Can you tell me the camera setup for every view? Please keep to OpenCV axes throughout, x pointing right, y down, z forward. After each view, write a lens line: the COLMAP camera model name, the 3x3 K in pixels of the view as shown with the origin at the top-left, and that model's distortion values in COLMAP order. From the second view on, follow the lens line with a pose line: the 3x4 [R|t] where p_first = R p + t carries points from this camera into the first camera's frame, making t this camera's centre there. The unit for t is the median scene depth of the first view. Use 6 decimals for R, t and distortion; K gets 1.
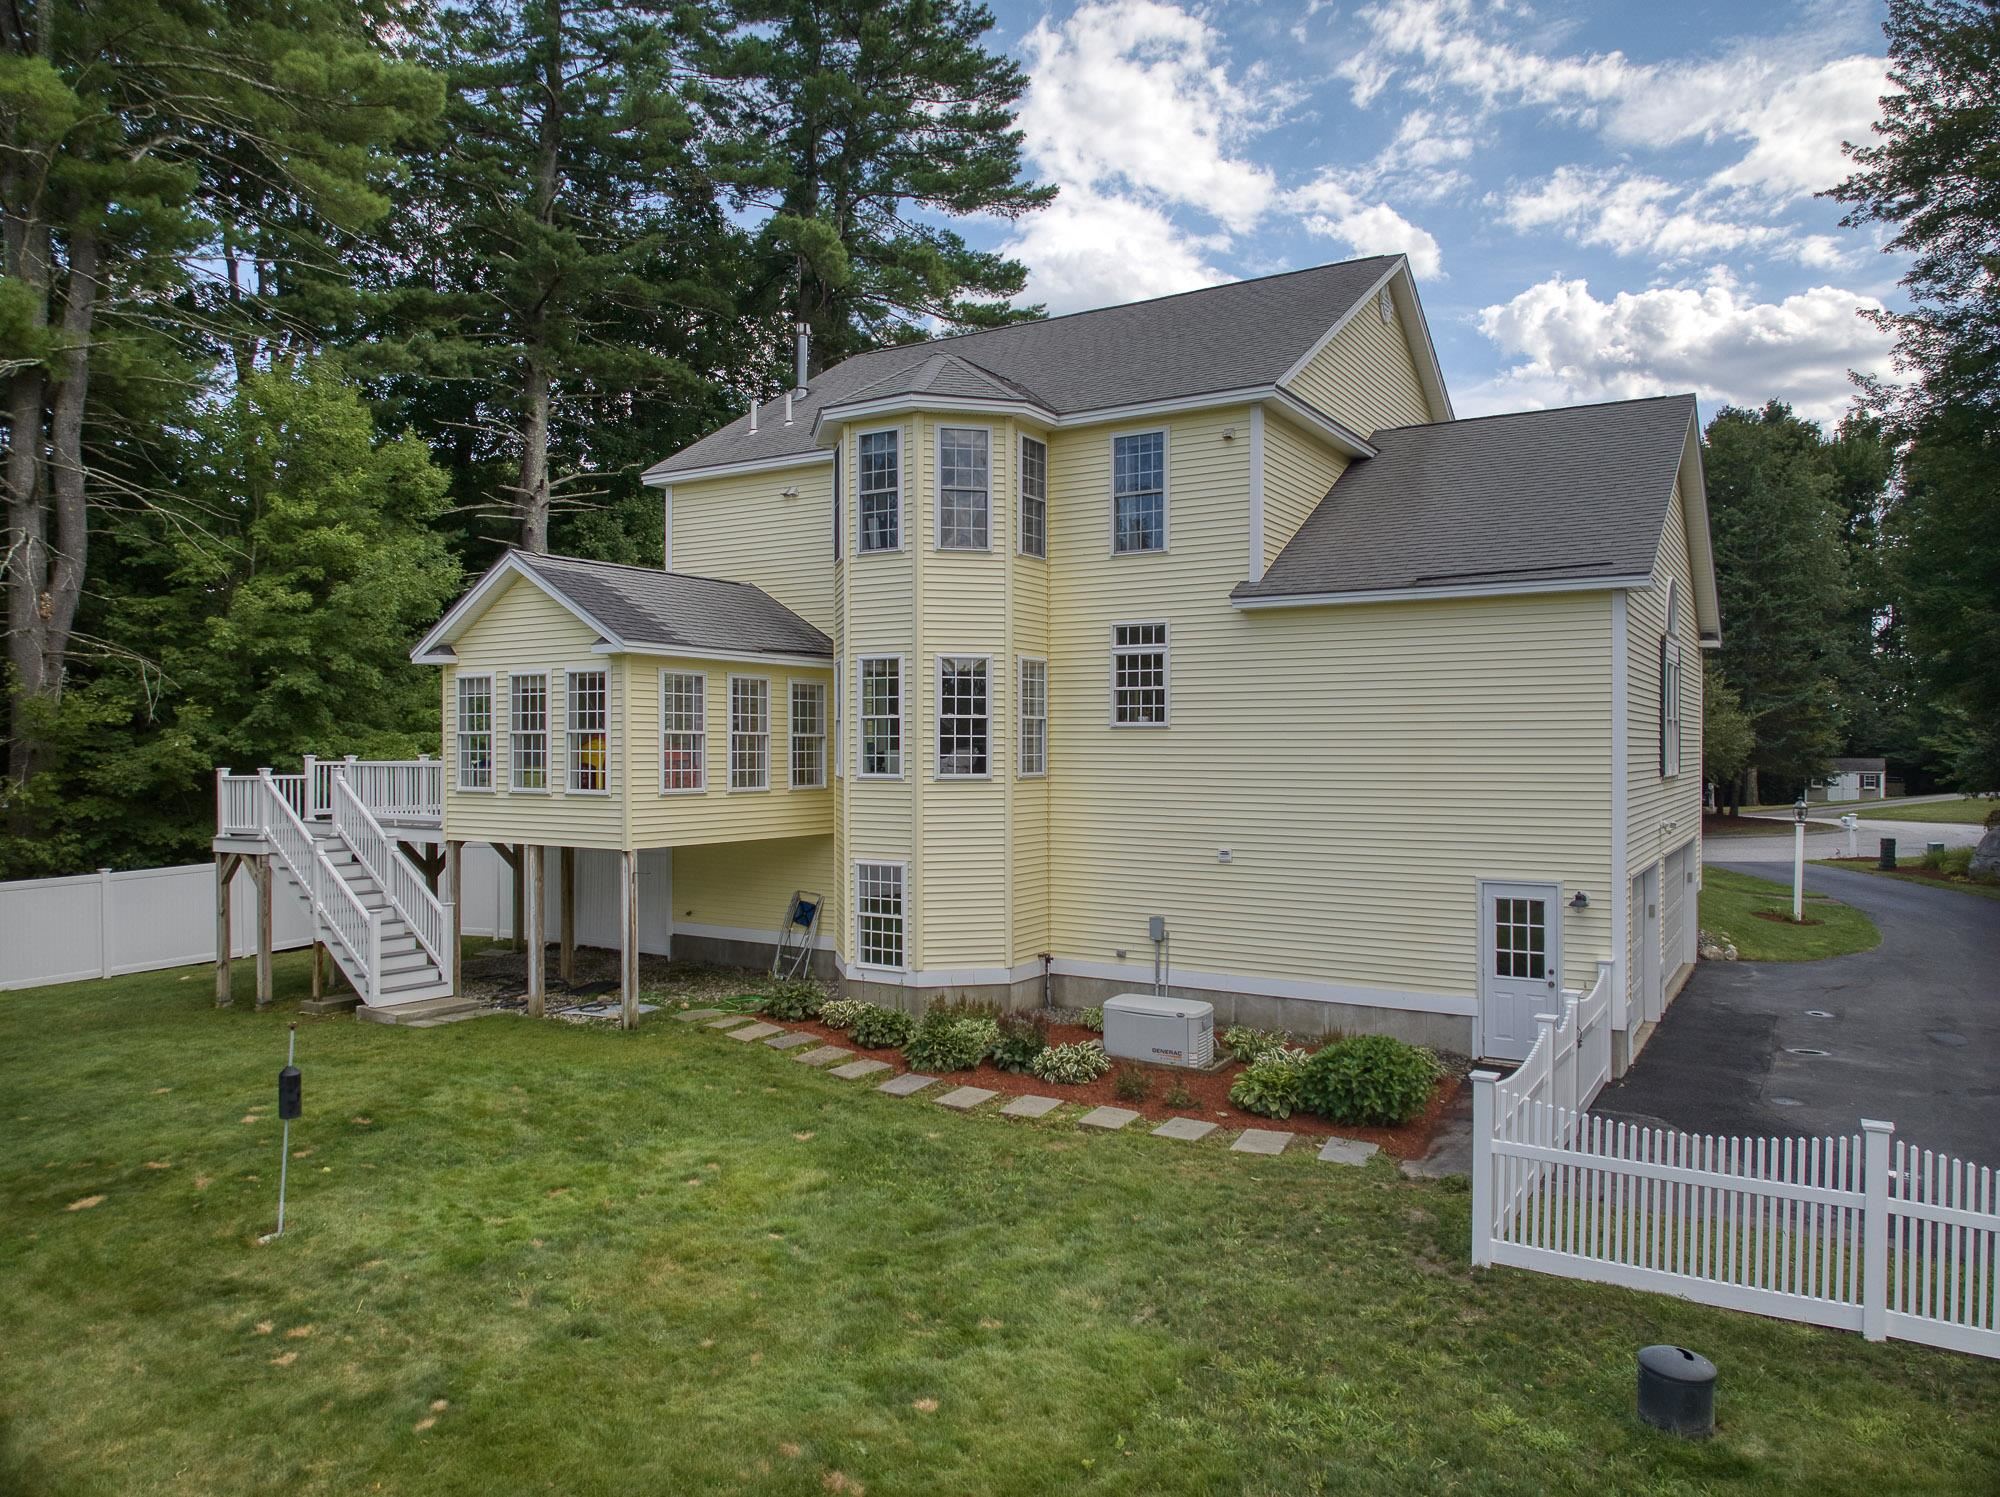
lens RADIAL K [[1321.7, 0, 1008.8], [0, 1321.7, 739.0], [0, 0, 1]] dist [-0.049483, -0.002033]
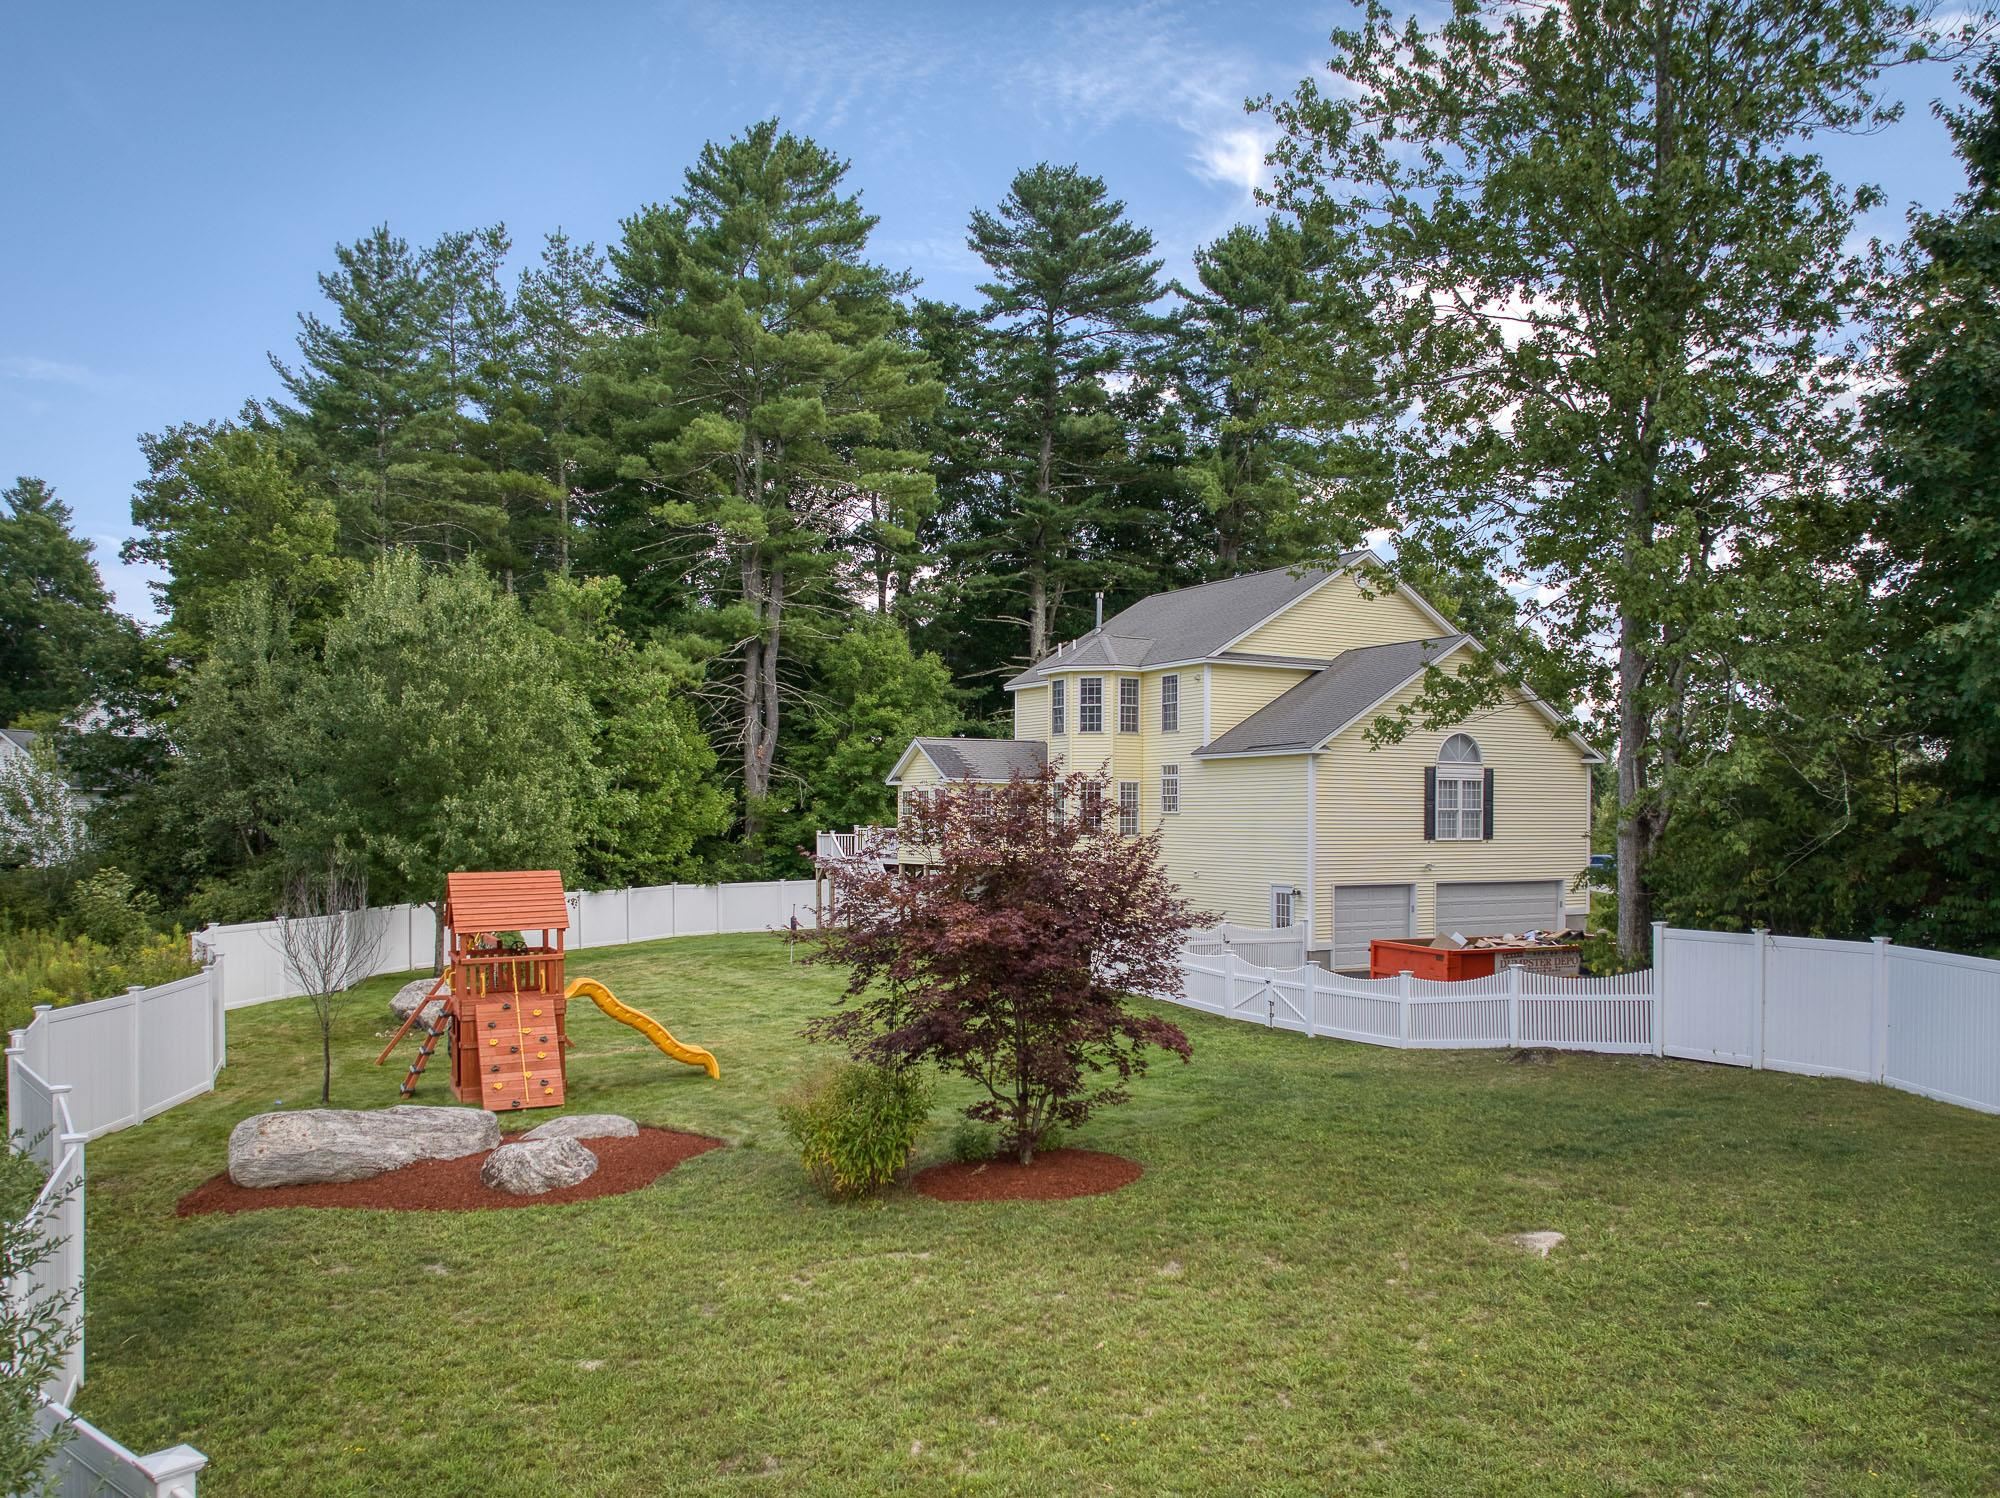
lens RADIAL K [[1321.7, 0, 996.2], [0, 1321.7, 756.6], [0, 0, 1]] dist [-0.049483, -0.002033]
pose [[0.879646, -0.017804, -0.475296, 0.596848], [-0.003866, 0.998999, -0.044576, -0.003606], [0.475613, 0.041048, 0.878696, -0.690142]]
